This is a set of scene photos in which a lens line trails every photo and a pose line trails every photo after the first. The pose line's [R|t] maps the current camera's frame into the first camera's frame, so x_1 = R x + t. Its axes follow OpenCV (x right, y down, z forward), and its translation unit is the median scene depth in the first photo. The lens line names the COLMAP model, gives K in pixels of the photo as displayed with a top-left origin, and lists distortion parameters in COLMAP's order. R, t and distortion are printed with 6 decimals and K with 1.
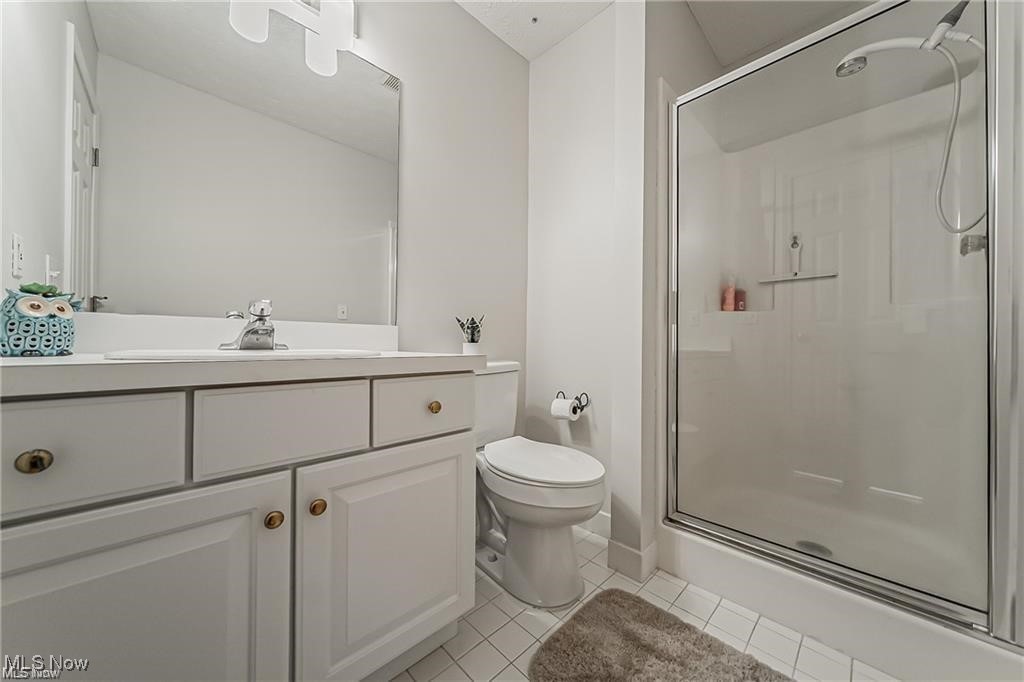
lens RADIAL K [[355.4, 0, 516.1], [0, 355.4, 343.6], [0, 0, 1]] dist [-0.002720, -0.000172]
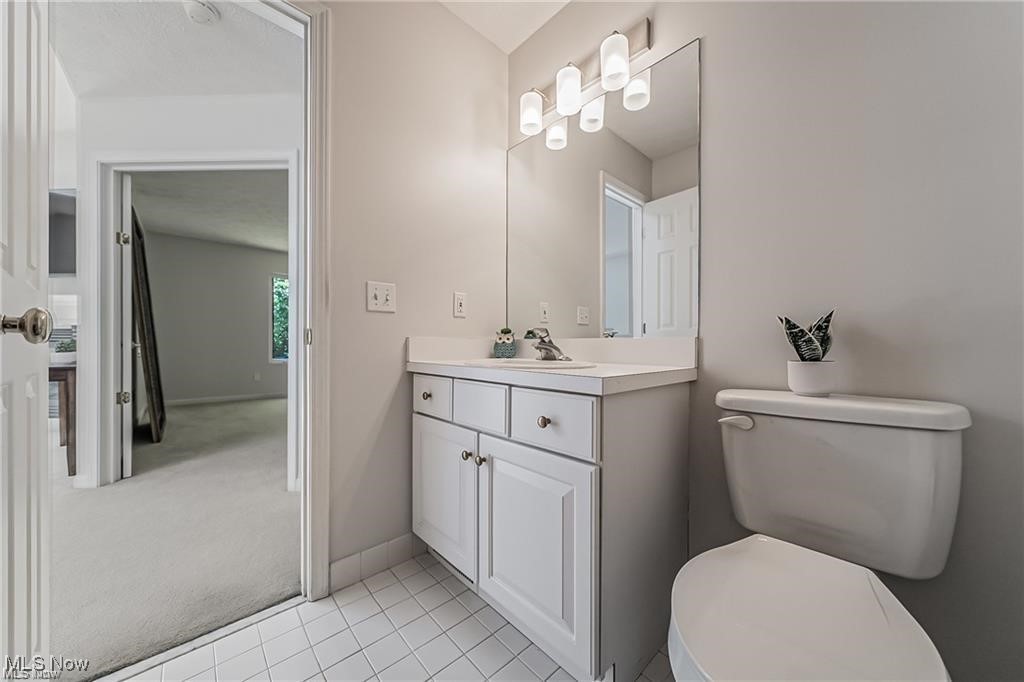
lens RADIAL K [[355.4, 0, 516.1], [0, 355.4, 343.6], [0, 0, 1]] dist [-0.002720, -0.000172]
pose [[-0.028960, -0.007778, -0.999550, 0.716816], [-0.003235, 0.999965, -0.007688, -0.037840], [0.999575, 0.003011, -0.028984, 0.832268]]
